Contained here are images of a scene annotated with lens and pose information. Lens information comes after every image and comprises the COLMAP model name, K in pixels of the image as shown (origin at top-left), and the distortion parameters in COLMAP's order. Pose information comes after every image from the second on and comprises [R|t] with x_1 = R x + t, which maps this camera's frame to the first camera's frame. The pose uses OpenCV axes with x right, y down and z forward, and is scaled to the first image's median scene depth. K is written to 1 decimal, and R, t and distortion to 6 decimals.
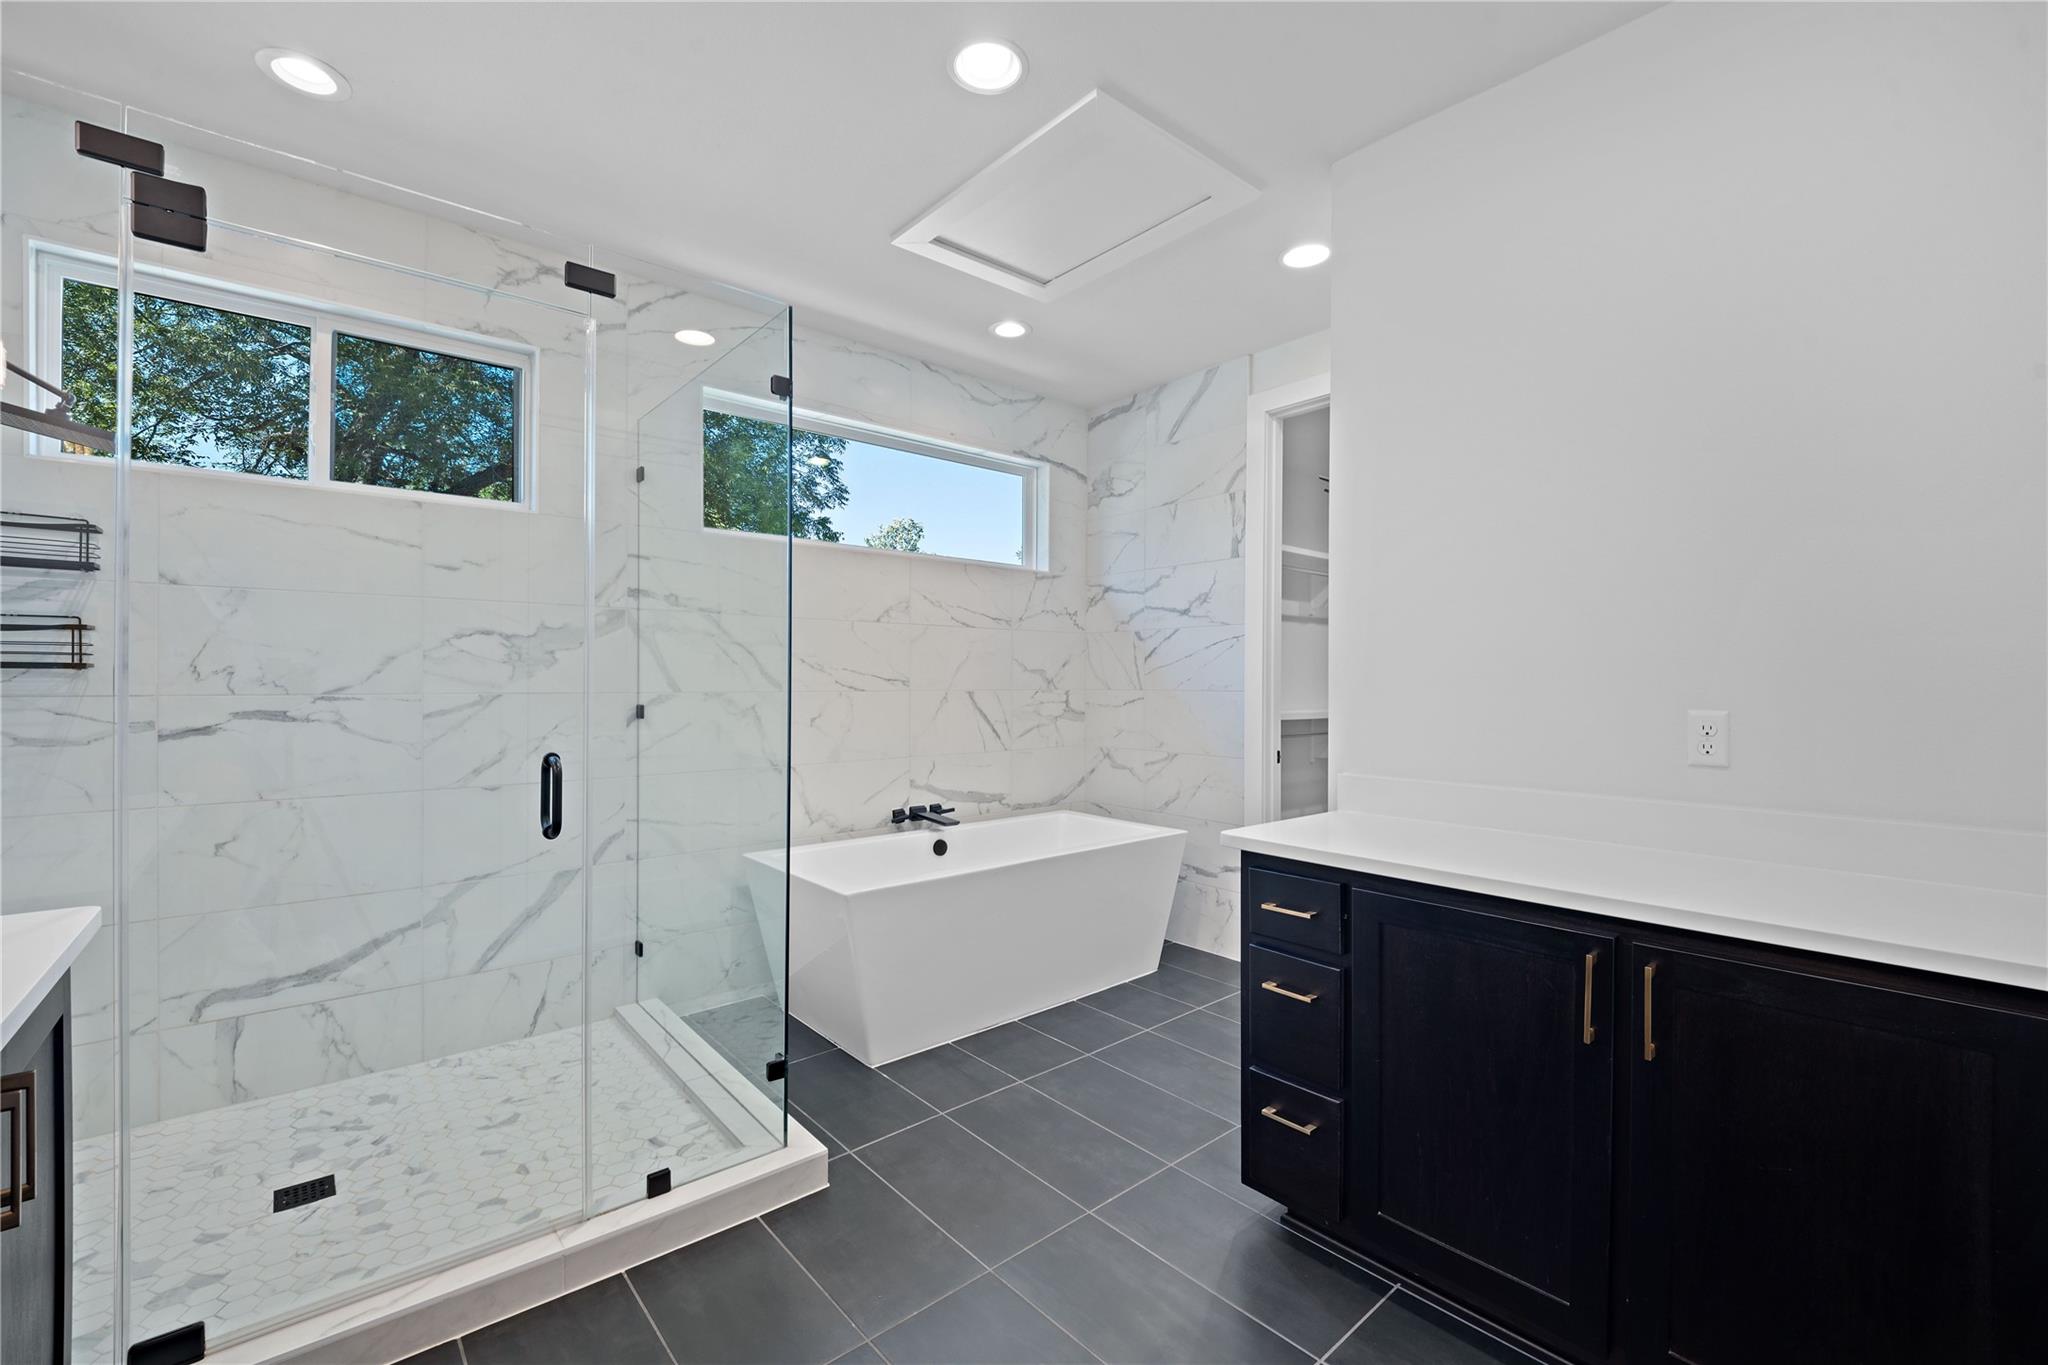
lens RADIAL K [[851.2, 0, 1026.4], [0, 851.2, 691.3], [0, 0, 1]] dist [-0.004726, -0.005889]
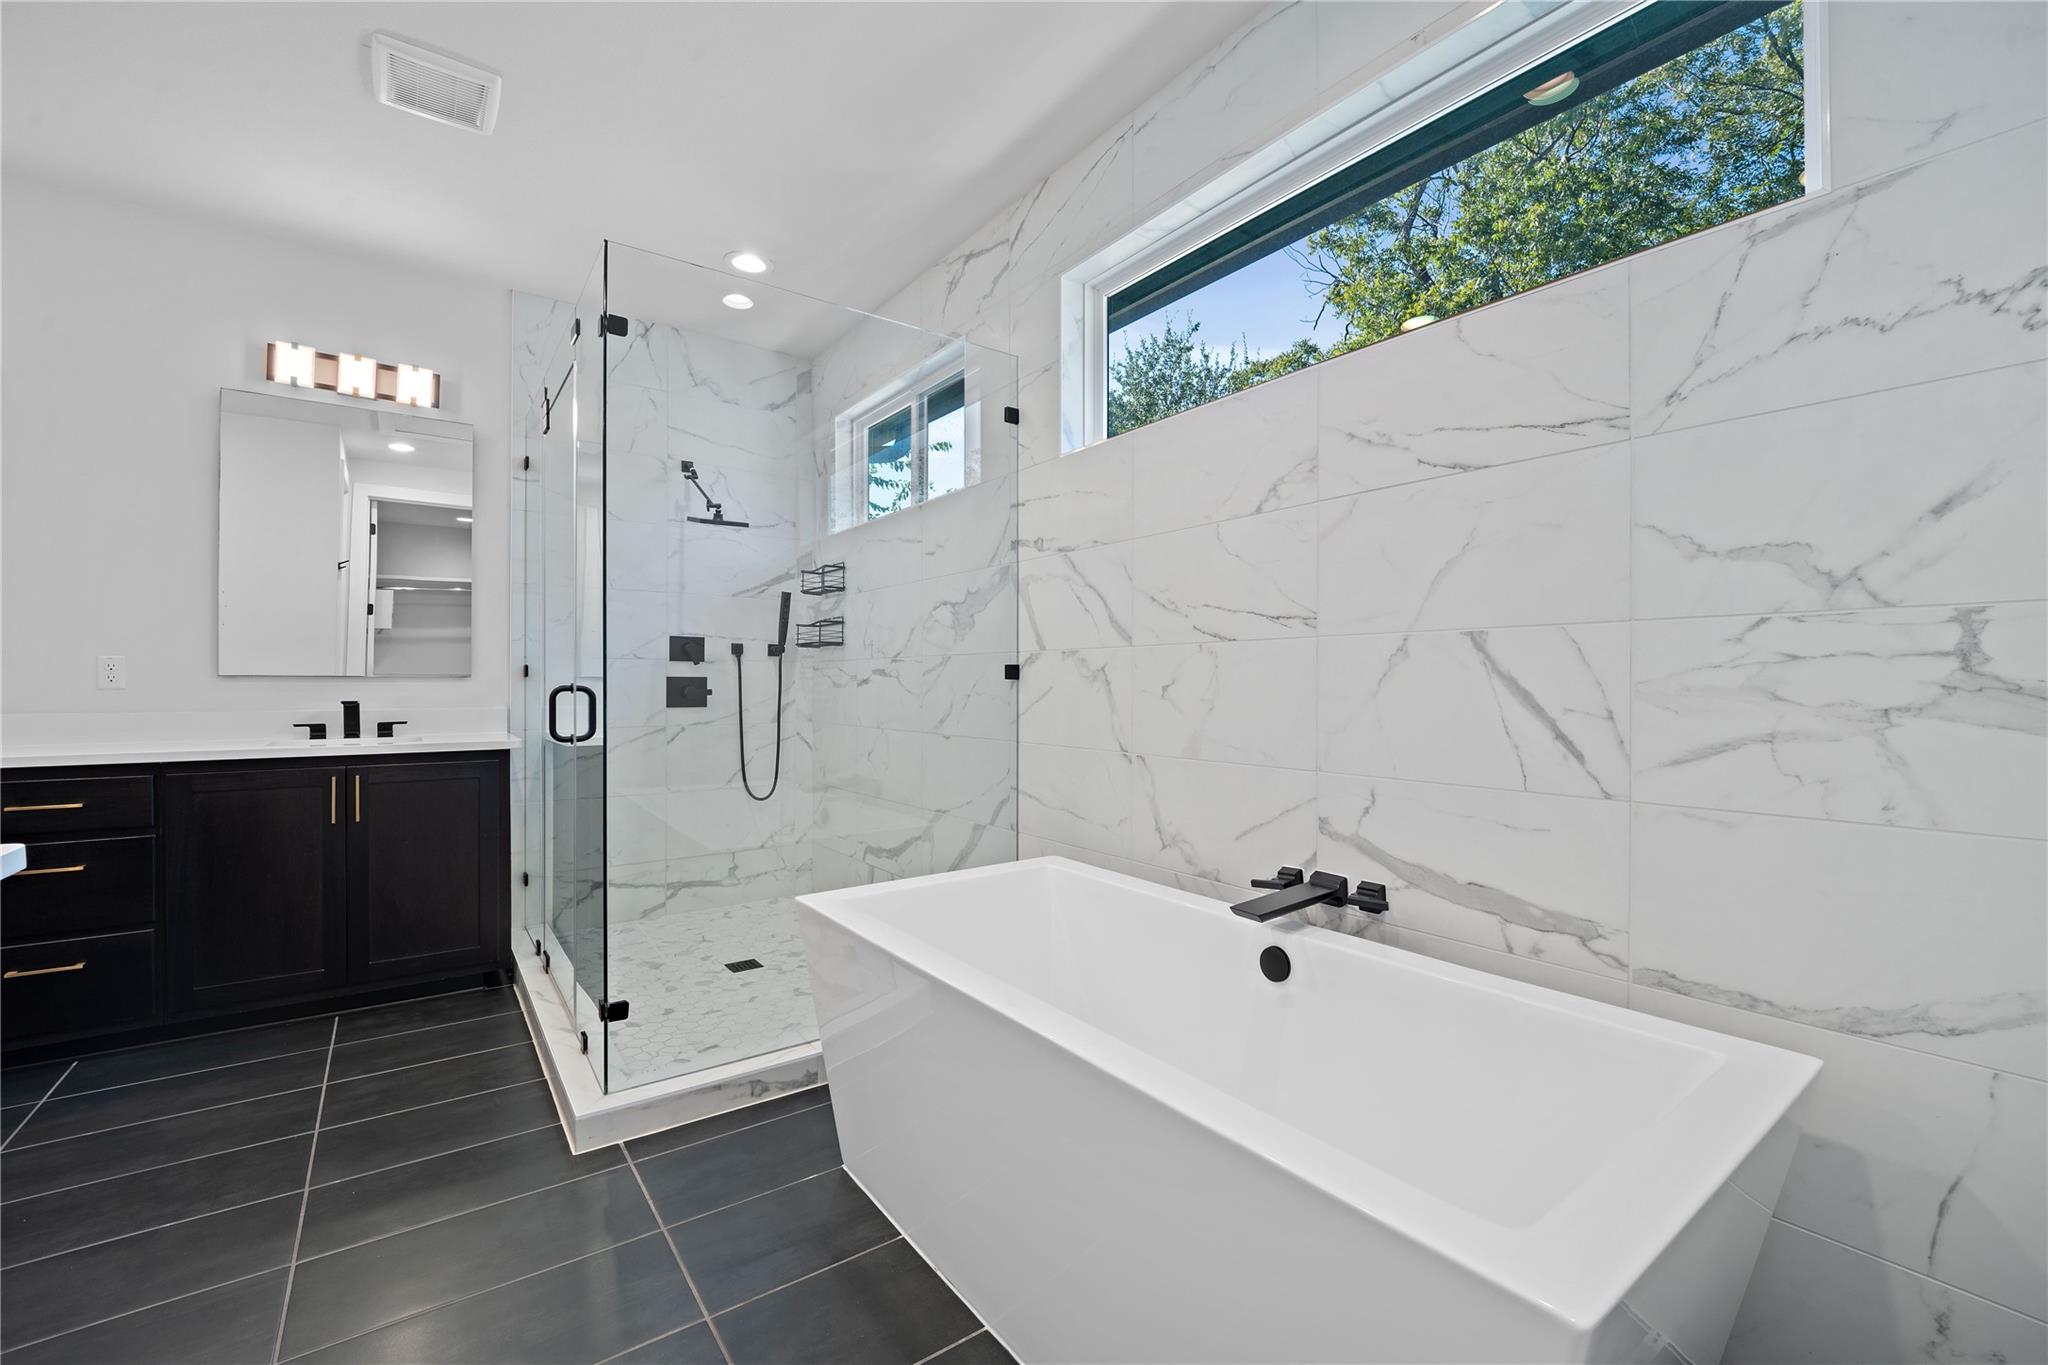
lens RADIAL K [[851.2, 0, 1027.6], [0, 851.2, 669.6], [0, 0, 1]] dist [-0.004726, -0.005889]
pose [[-0.096691, -0.001471, -0.995313, 0.437265], [0.007704, 0.999968, -0.002226, 0.021611], [0.995285, -0.007884, -0.096676, 1.036764]]
